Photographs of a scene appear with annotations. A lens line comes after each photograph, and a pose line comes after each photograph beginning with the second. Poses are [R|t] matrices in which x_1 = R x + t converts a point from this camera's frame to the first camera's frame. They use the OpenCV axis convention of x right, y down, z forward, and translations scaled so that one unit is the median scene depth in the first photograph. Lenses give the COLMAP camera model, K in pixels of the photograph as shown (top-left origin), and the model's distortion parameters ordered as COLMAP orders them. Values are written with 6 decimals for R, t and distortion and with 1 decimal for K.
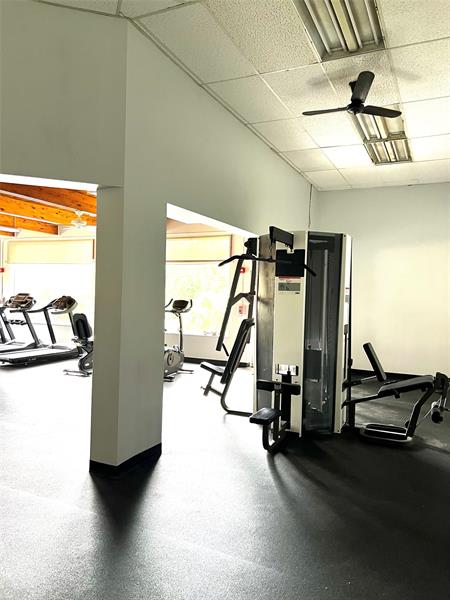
lens RADIAL K [[460.4, 0, 224.7], [0, 460.4, 301.0], [0, 0, 1]] dist [0.045490, -0.039358]
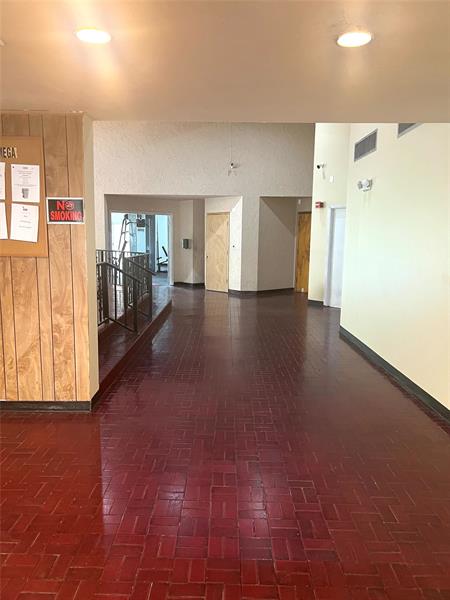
lens RADIAL K [[460.4, 0, 219.8], [0, 460.4, 304.9], [0, 0, 1]] dist [0.045490, -0.039358]
pose [[0.915181, -0.068621, 0.397159, -0.727965], [0.019734, 0.991847, 0.125899, 0.101562], [-0.402560, -0.107383, 0.909073, -2.438304]]
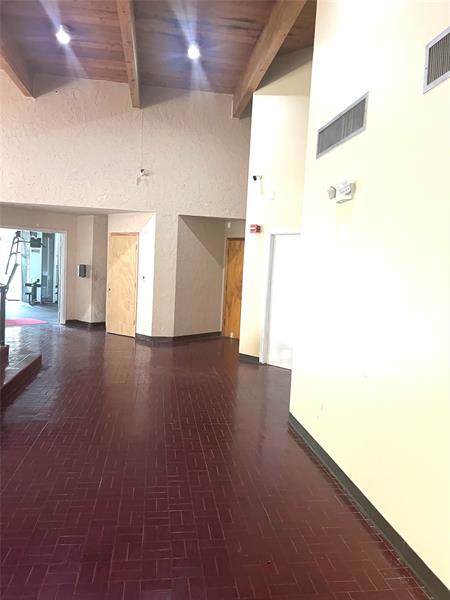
lens RADIAL K [[460.4, 0, 226.9], [0, 460.4, 299.2], [0, 0, 1]] dist [0.045490, -0.039358]
pose [[0.835193, -0.019557, 0.549609, -0.439683], [-0.015624, 0.998120, 0.059259, 0.076970], [-0.549735, -0.058079, 0.833318, -1.995875]]
